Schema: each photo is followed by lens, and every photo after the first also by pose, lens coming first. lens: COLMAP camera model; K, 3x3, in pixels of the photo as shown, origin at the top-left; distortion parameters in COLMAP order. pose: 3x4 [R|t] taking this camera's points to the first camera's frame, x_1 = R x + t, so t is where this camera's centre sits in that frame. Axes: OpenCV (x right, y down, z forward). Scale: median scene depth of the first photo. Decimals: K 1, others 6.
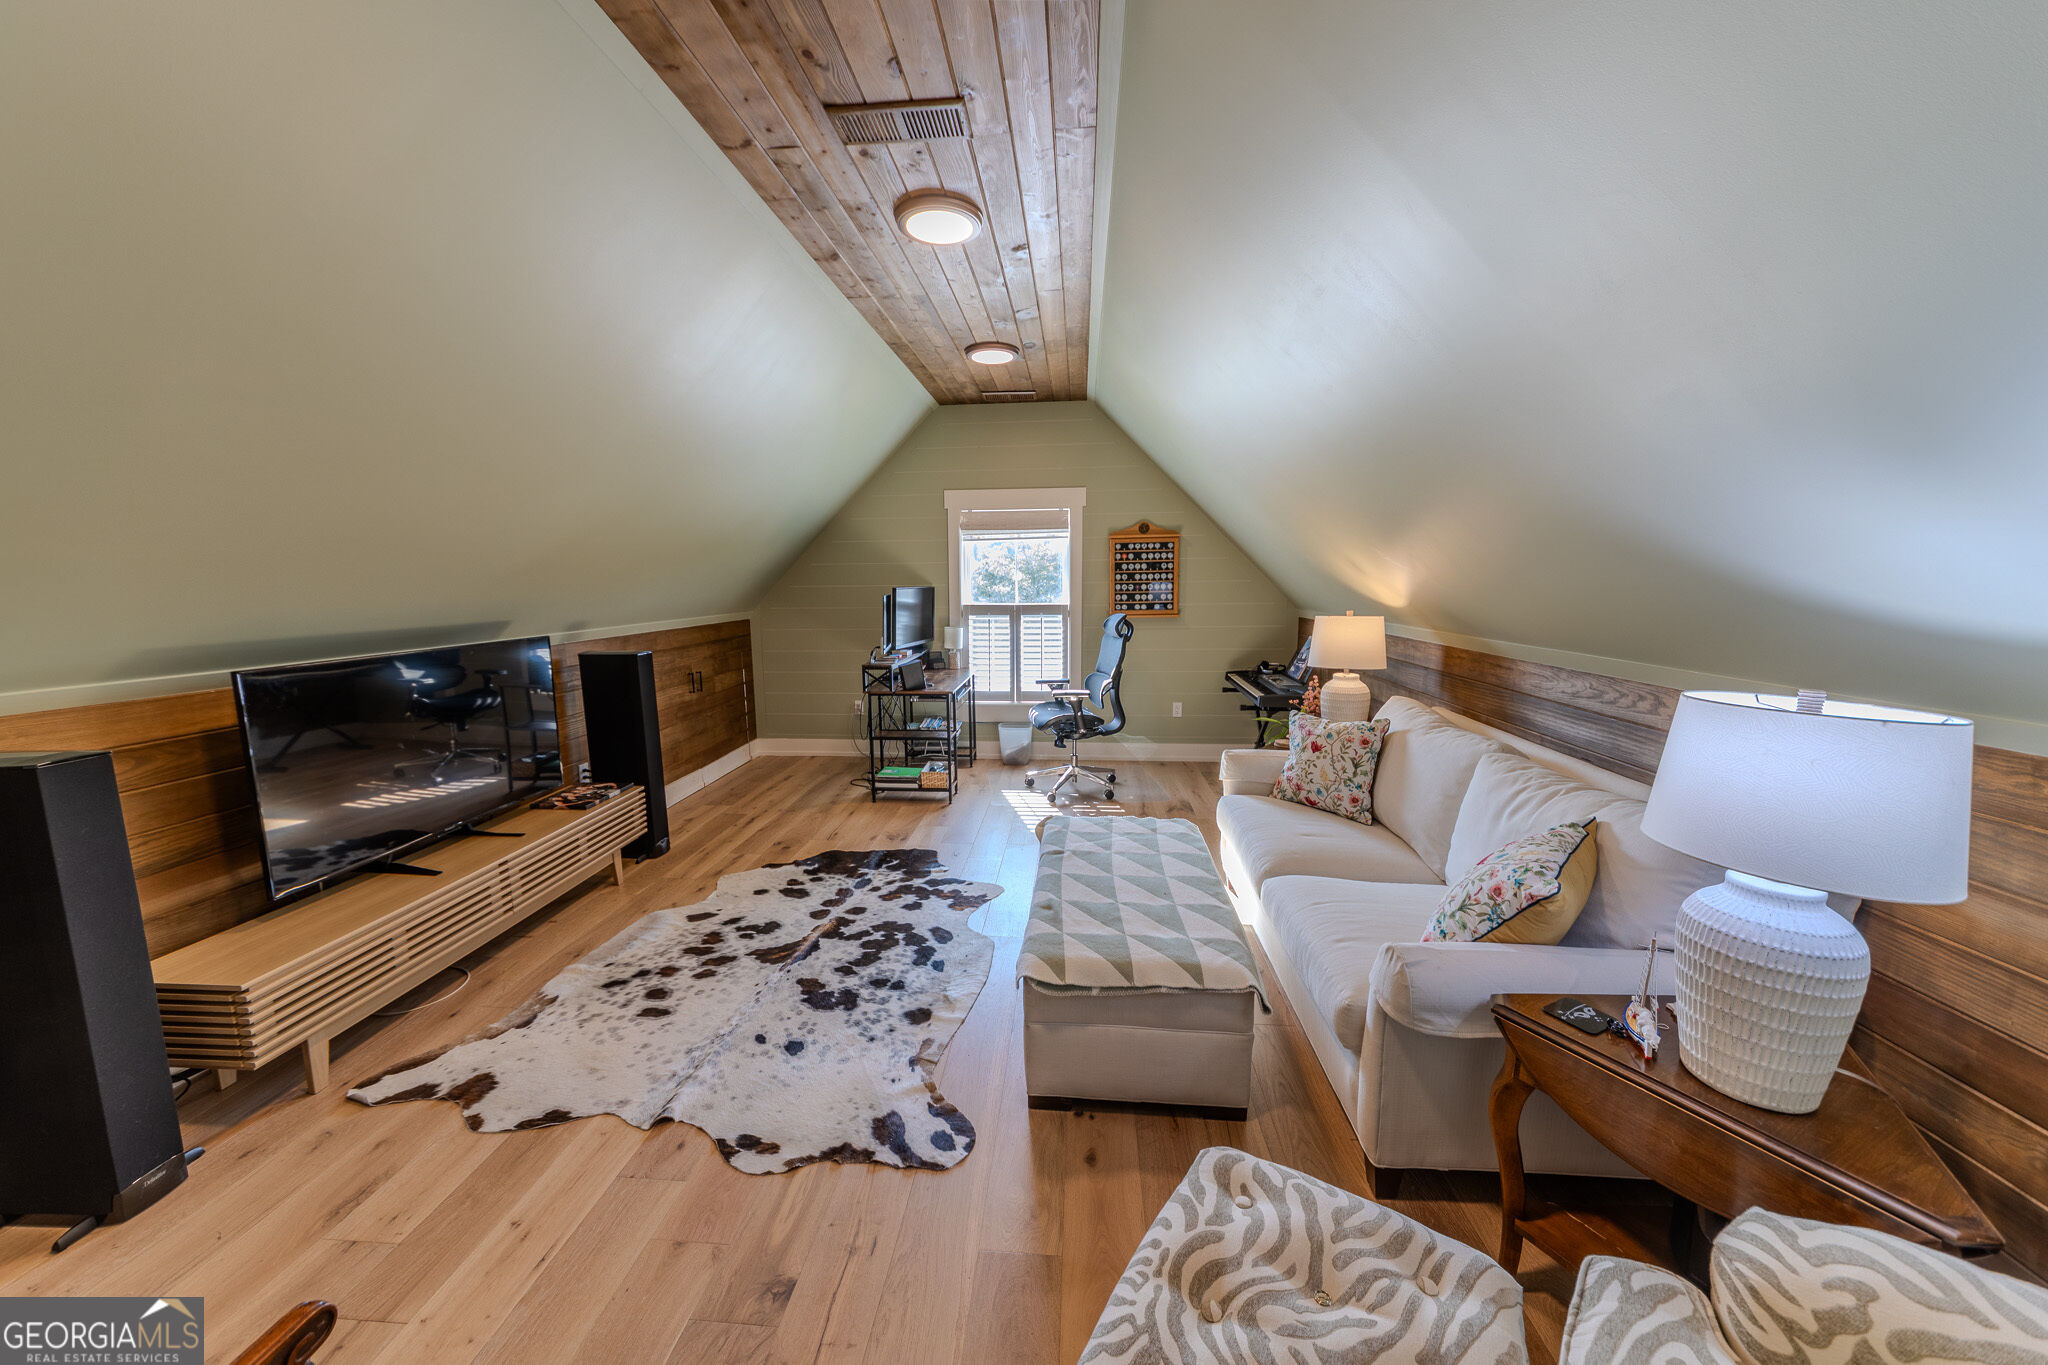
lens RADIAL K [[718.1, 0, 1018.3], [0, 718.1, 682.1], [0, 0, 1]] dist [0.002467, 0.000020]
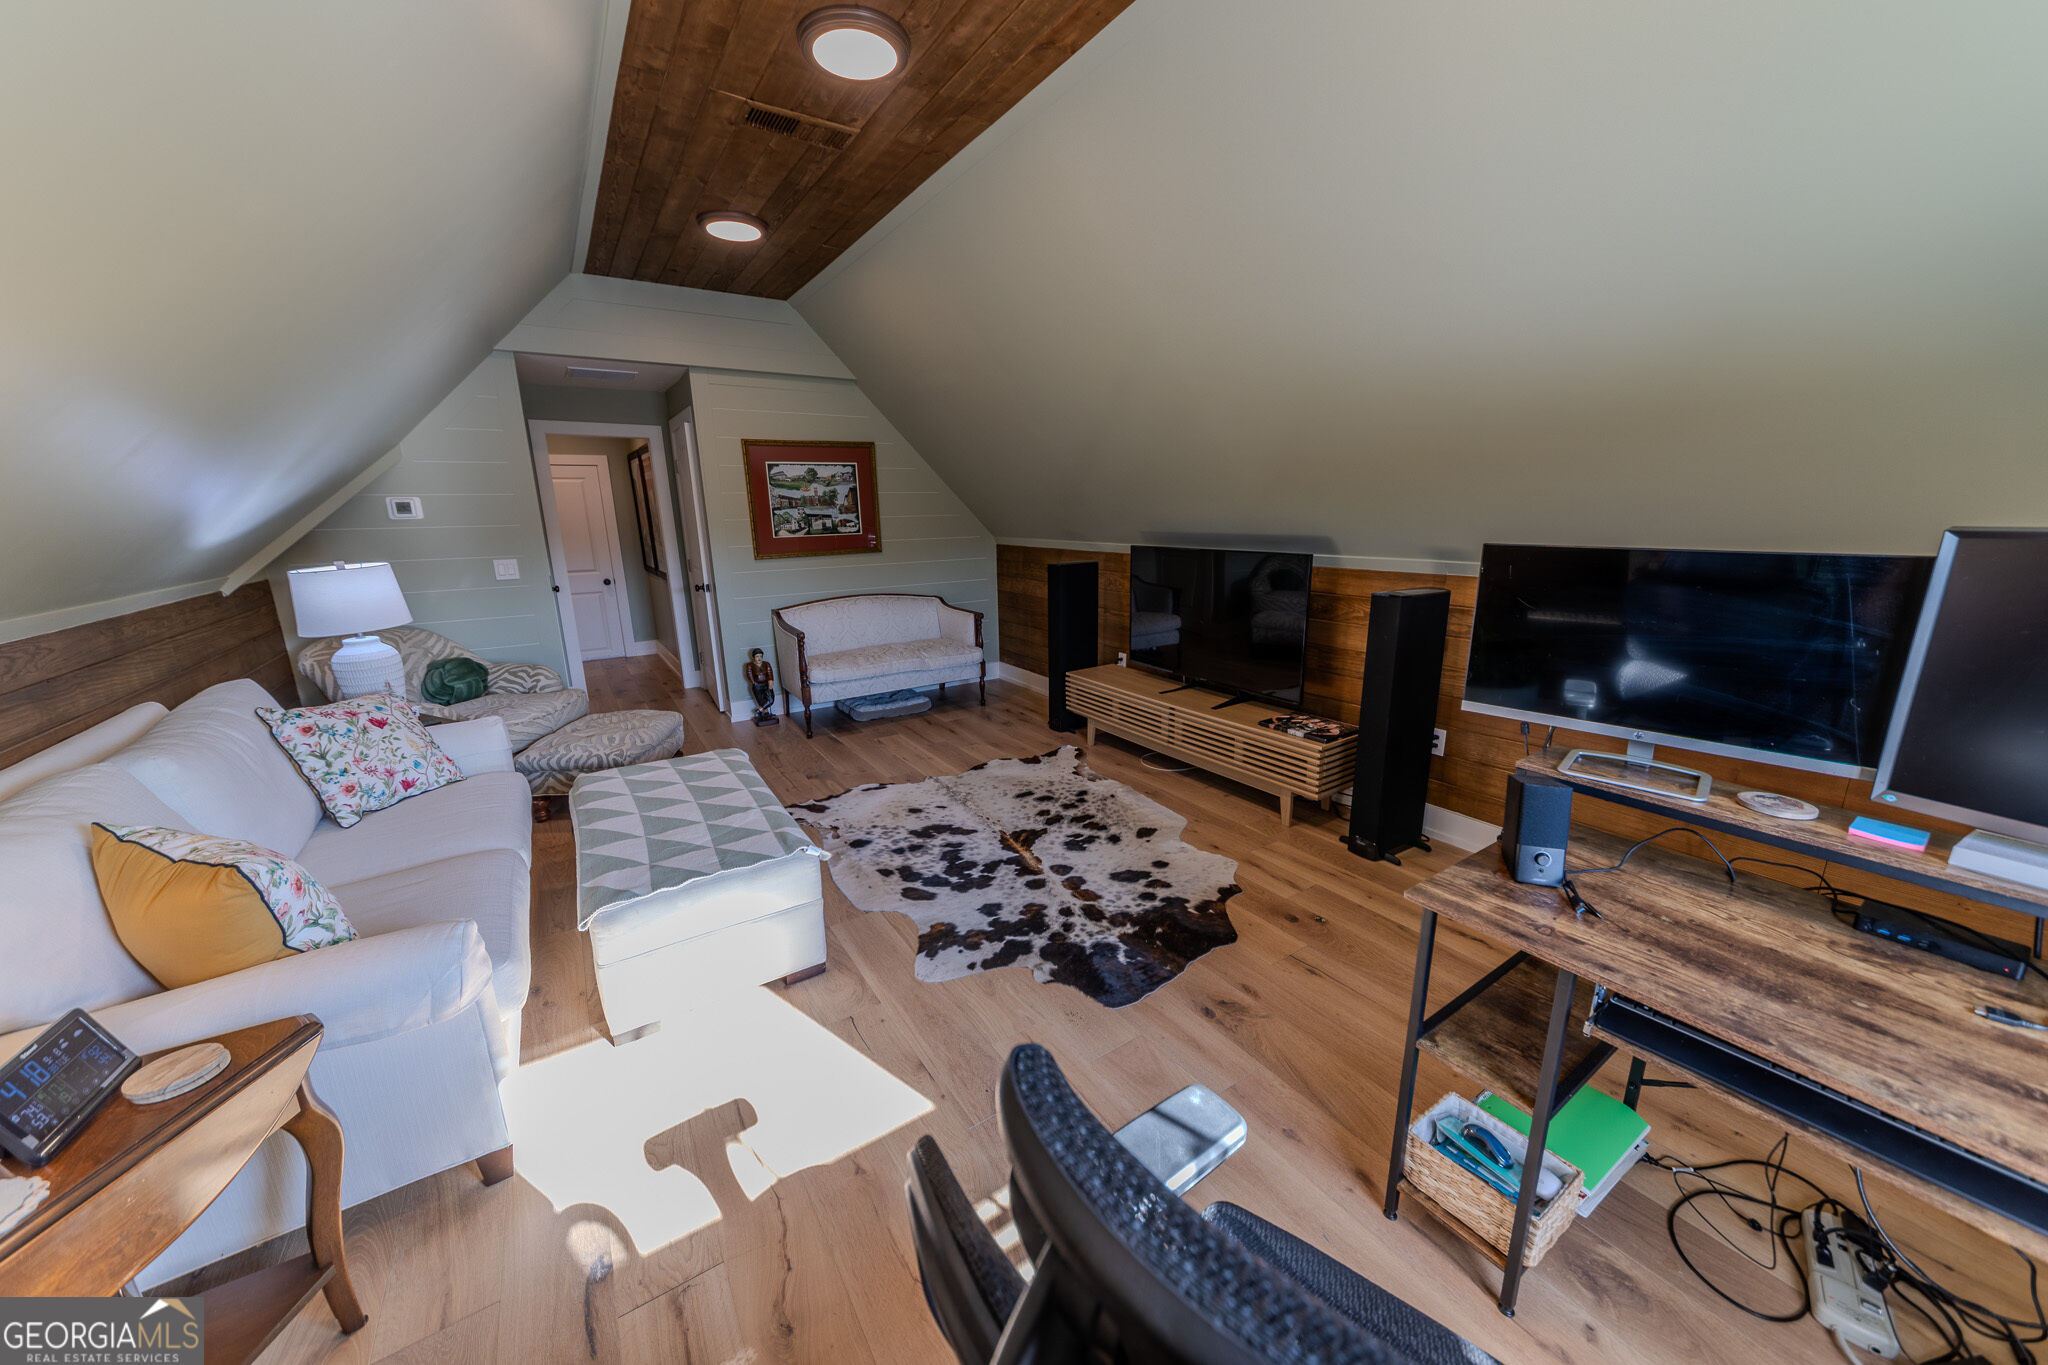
lens RADIAL K [[718.1, 0, 1015.1], [0, 718.1, 682.1], [0, 0, 1]] dist [0.002467, 0.000020]
pose [[-0.793746, 0.166173, -0.585111, 0.283451], [-0.065039, 0.933255, 0.353276, -0.234601], [0.604763, 0.318467, -0.729960, 1.626988]]
